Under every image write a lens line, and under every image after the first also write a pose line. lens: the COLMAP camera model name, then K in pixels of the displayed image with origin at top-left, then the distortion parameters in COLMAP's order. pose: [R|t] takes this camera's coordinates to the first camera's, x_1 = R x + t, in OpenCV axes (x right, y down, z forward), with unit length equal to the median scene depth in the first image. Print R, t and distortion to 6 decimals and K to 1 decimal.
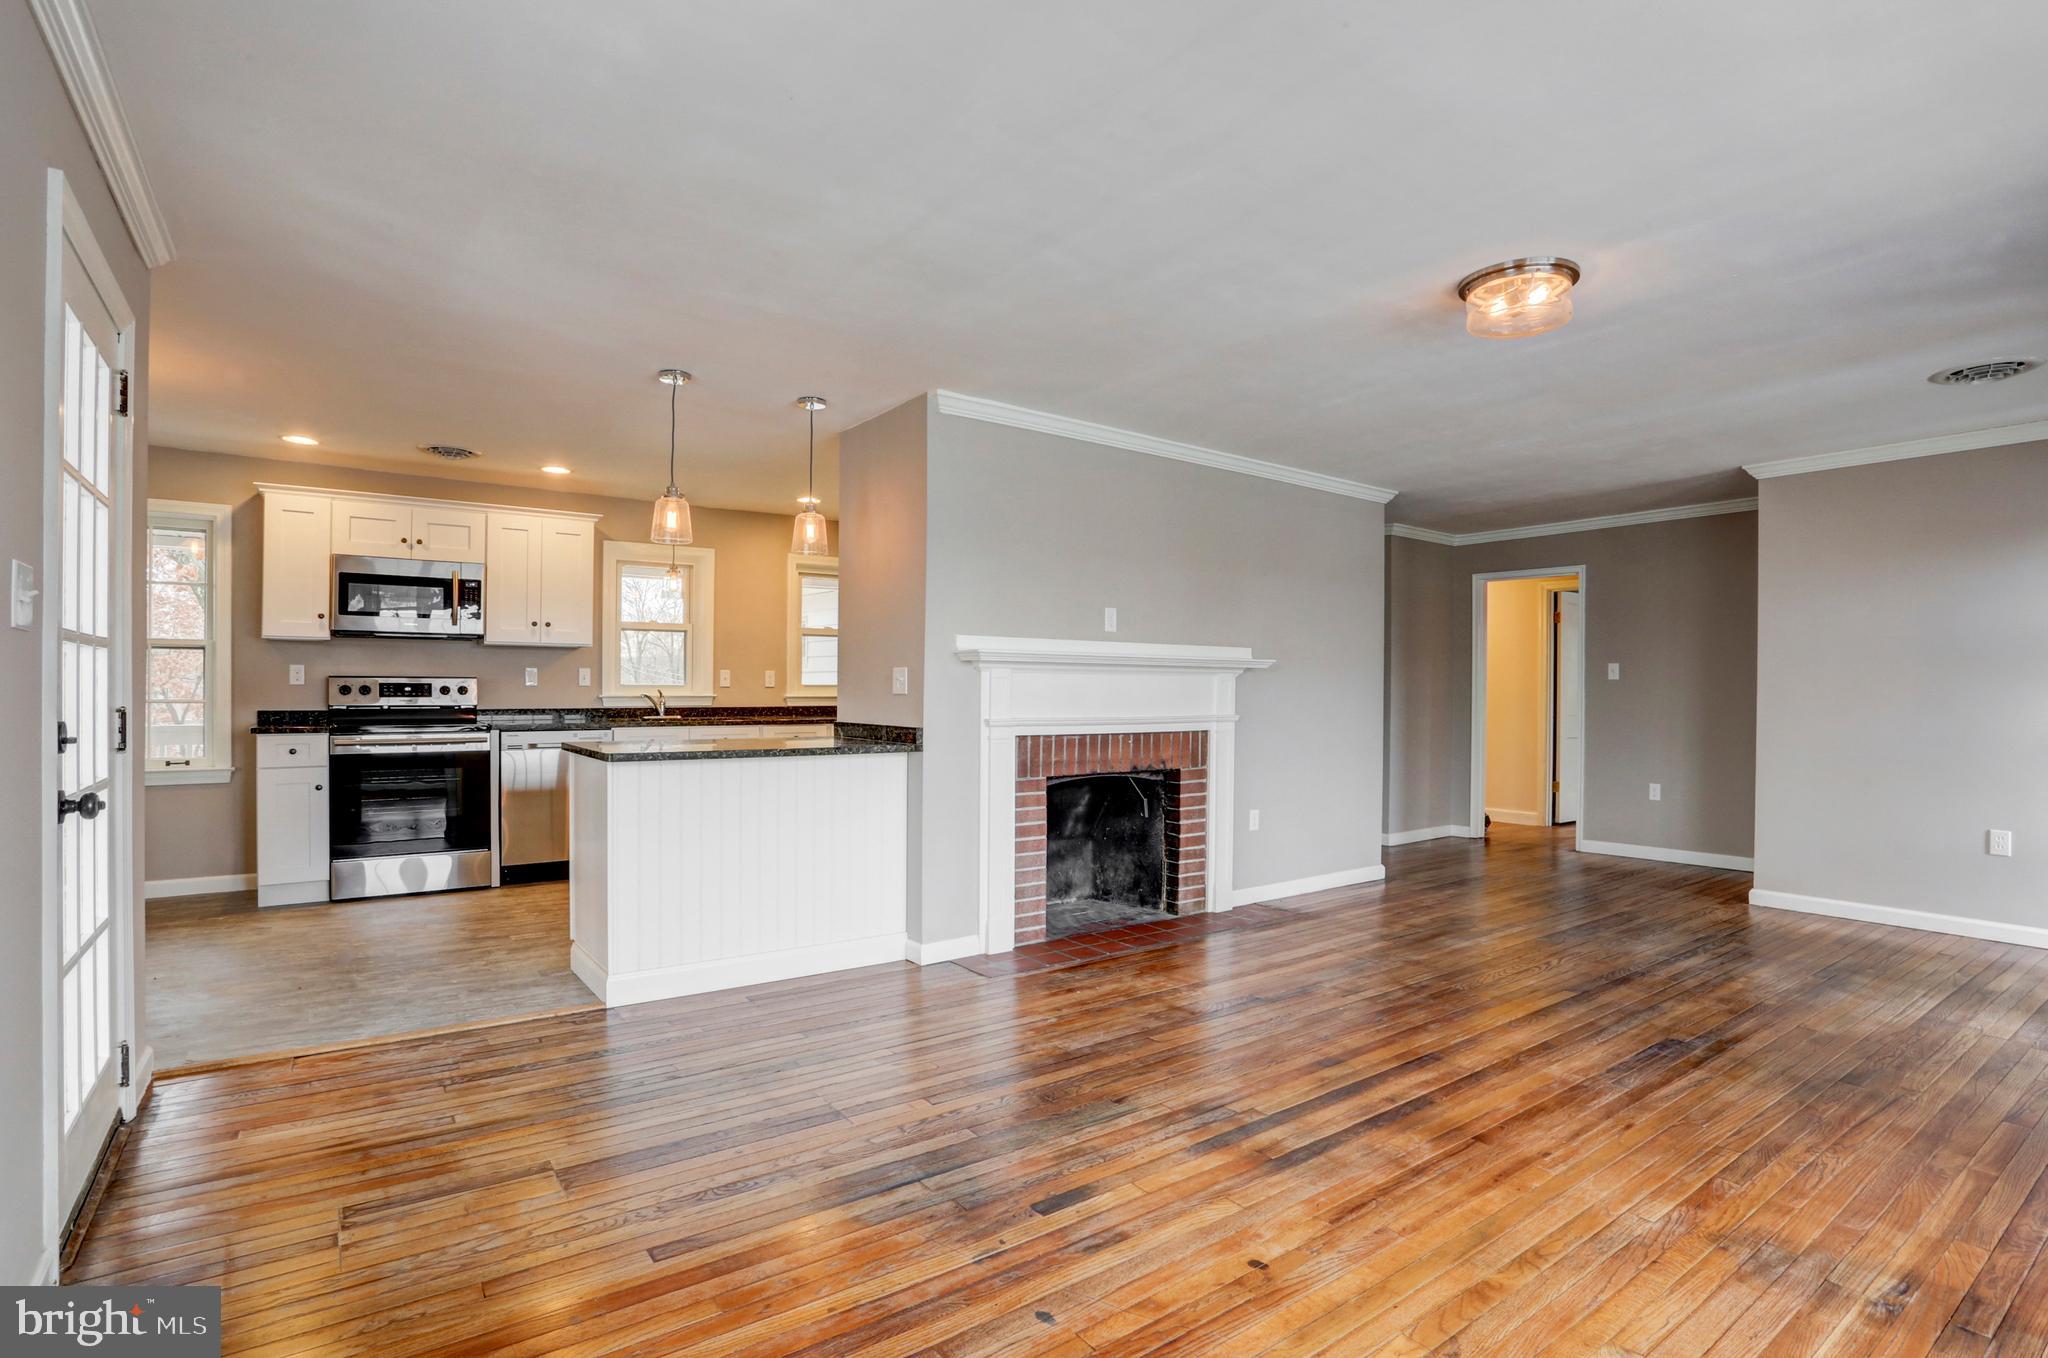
lens RADIAL K [[995.8, 0, 1024.0], [0, 995.8, 691.8], [0, 0, 1]] dist [-0.065214, 0.019204]
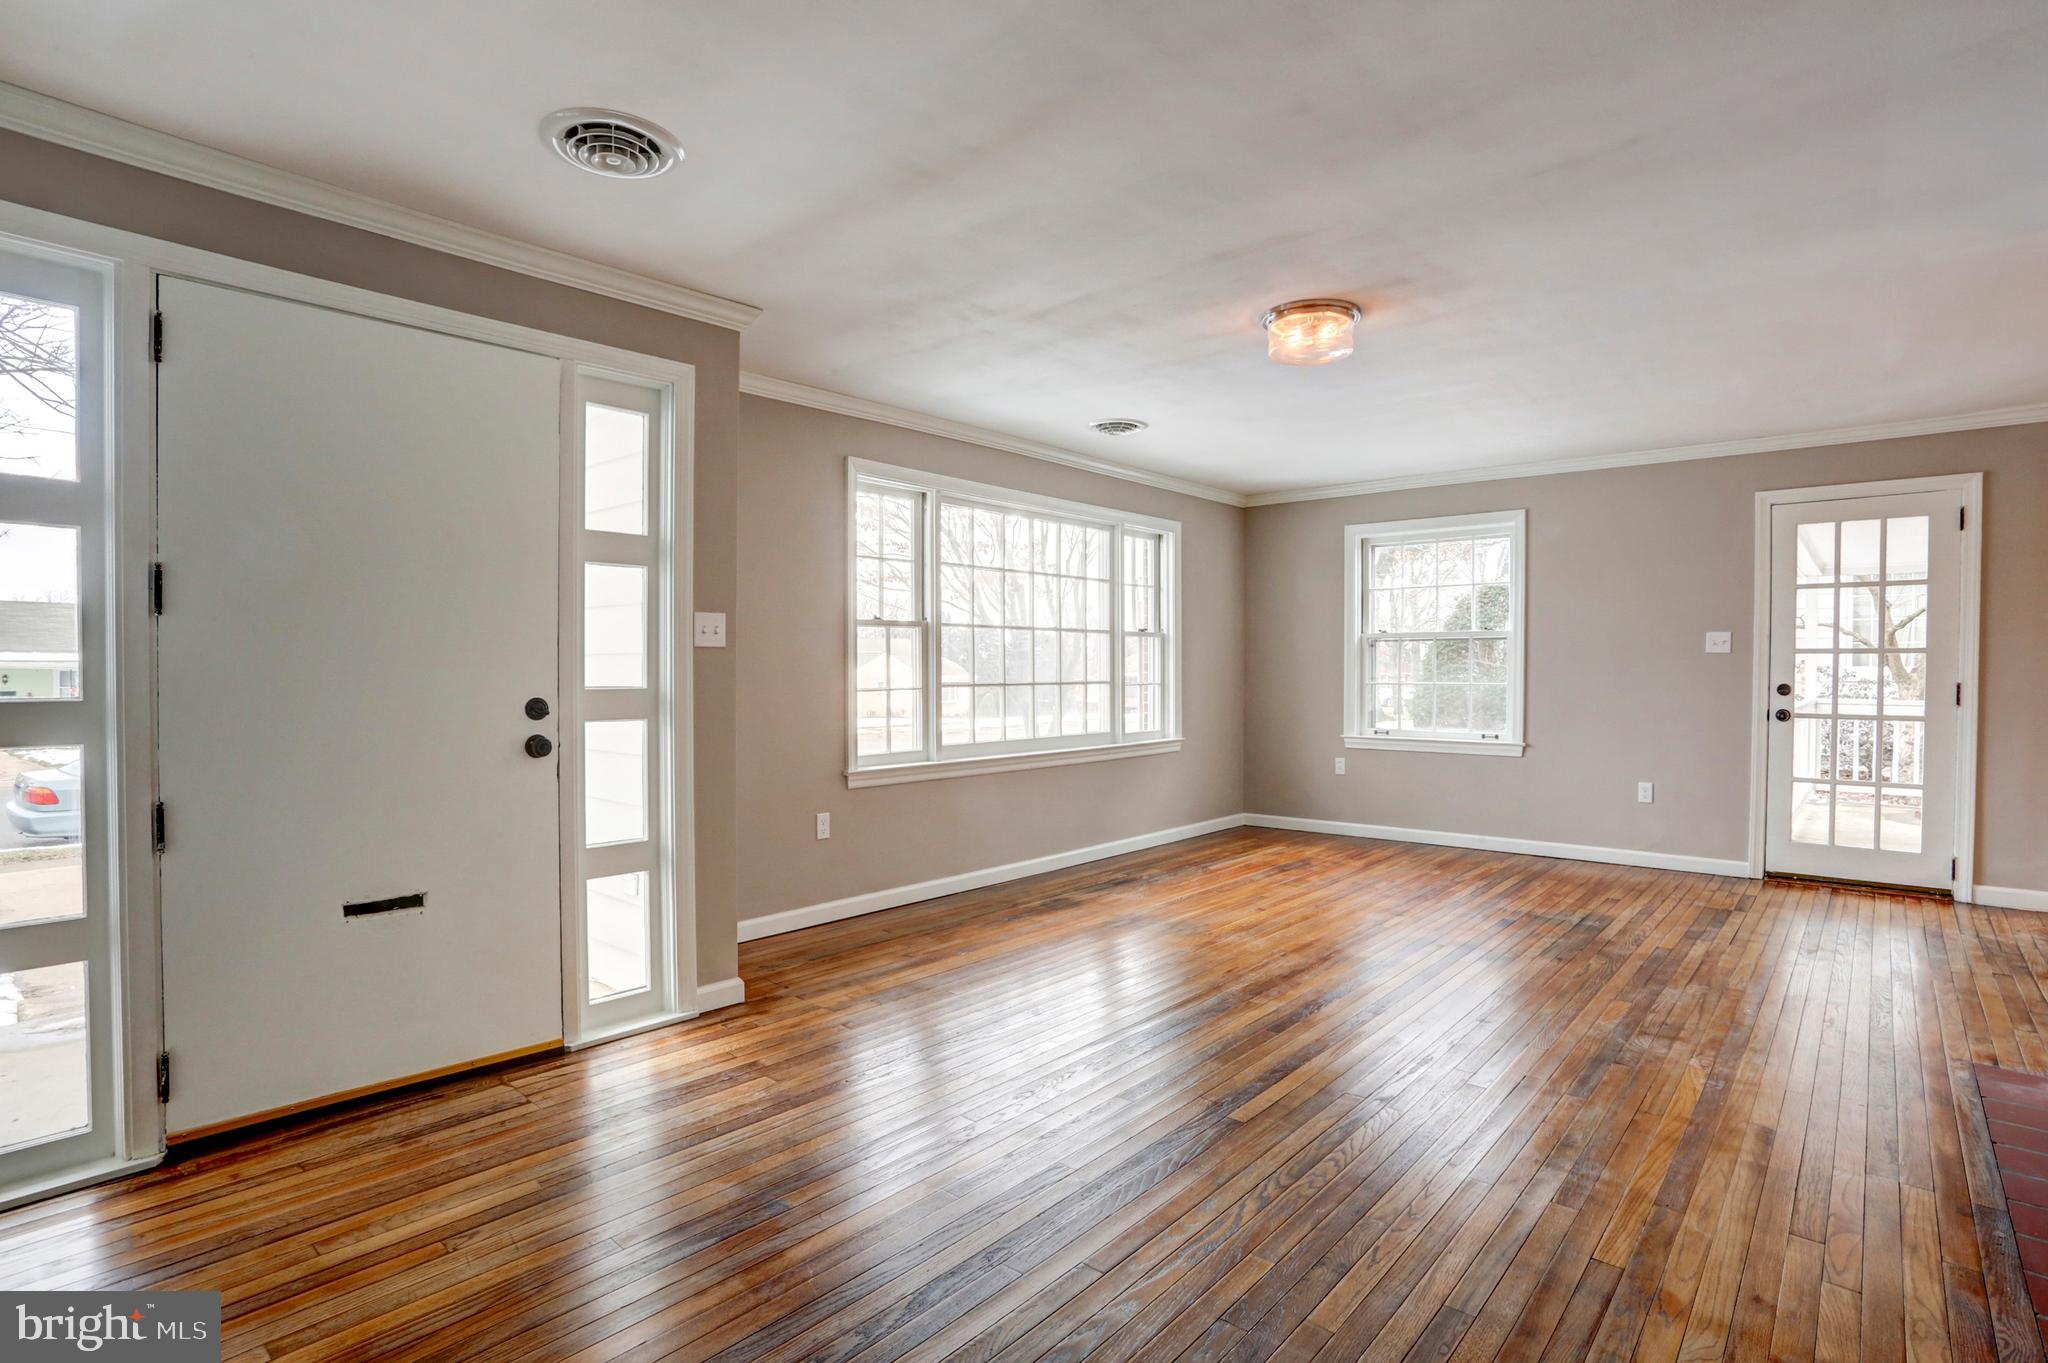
lens RADIAL K [[995.8, 0, 1034.7], [0, 995.8, 683.9], [0, 0, 1]] dist [-0.065214, 0.019204]
pose [[-0.974053, -0.002249, -0.226308, 0.700578], [-0.006809, 0.999789, 0.019374, -0.002398], [0.226216, 0.020412, -0.973863, 1.329090]]
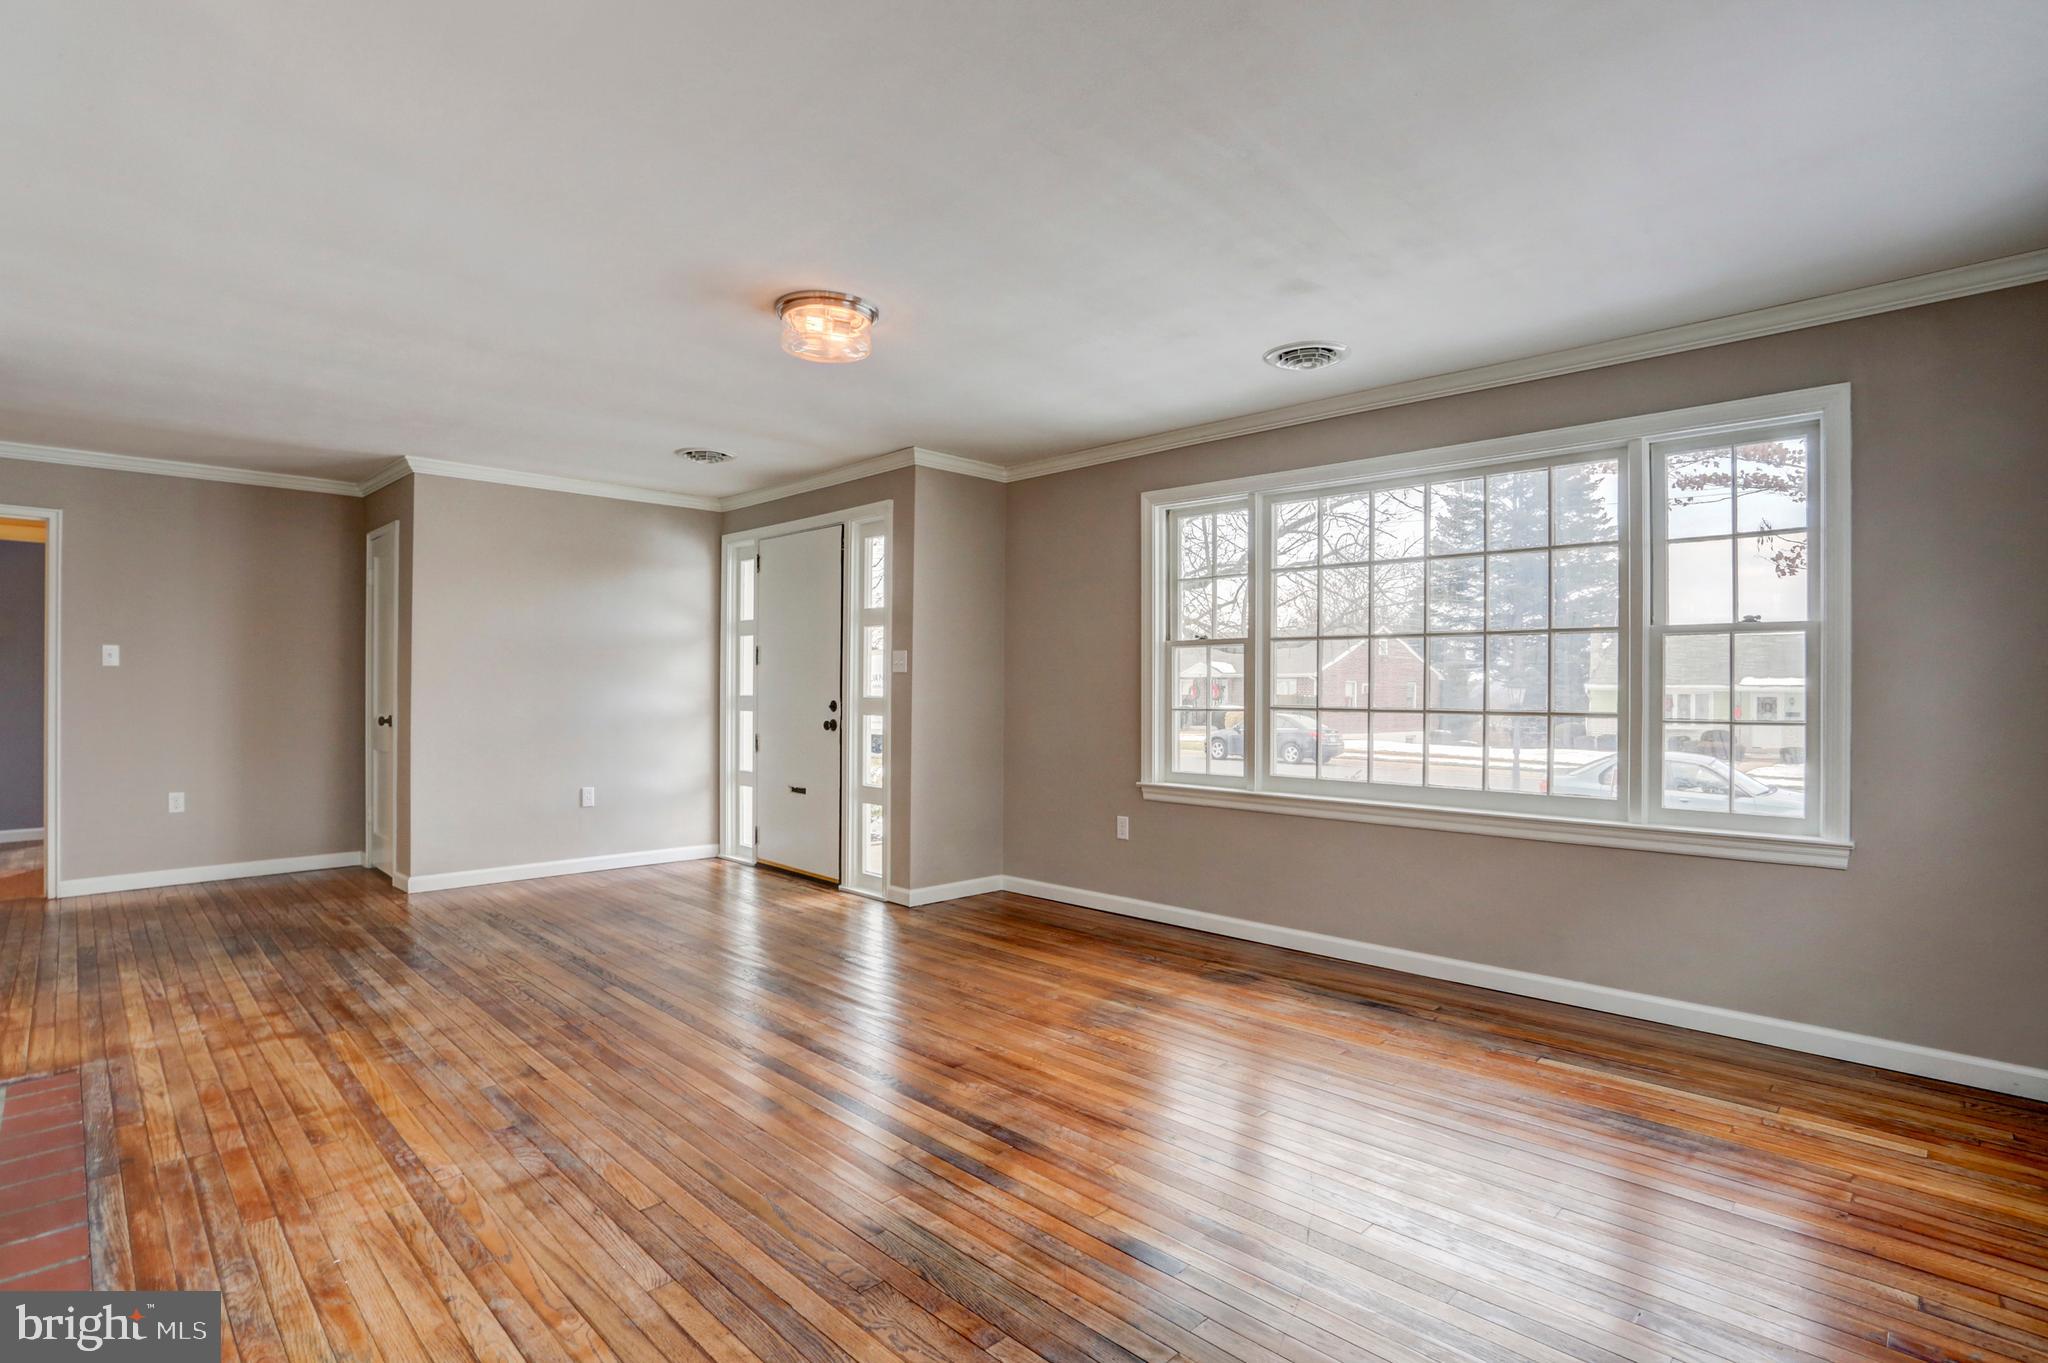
lens RADIAL K [[995.8, 0, 1023.1], [0, 995.8, 685.4], [0, 0, 1]] dist [-0.065214, 0.019204]
pose [[-0.165569, -0.004977, 0.986186, -0.400383], [-0.003391, 0.999984, 0.004478, -0.004356], [-0.986192, -0.002603, -0.165584, 0.614646]]
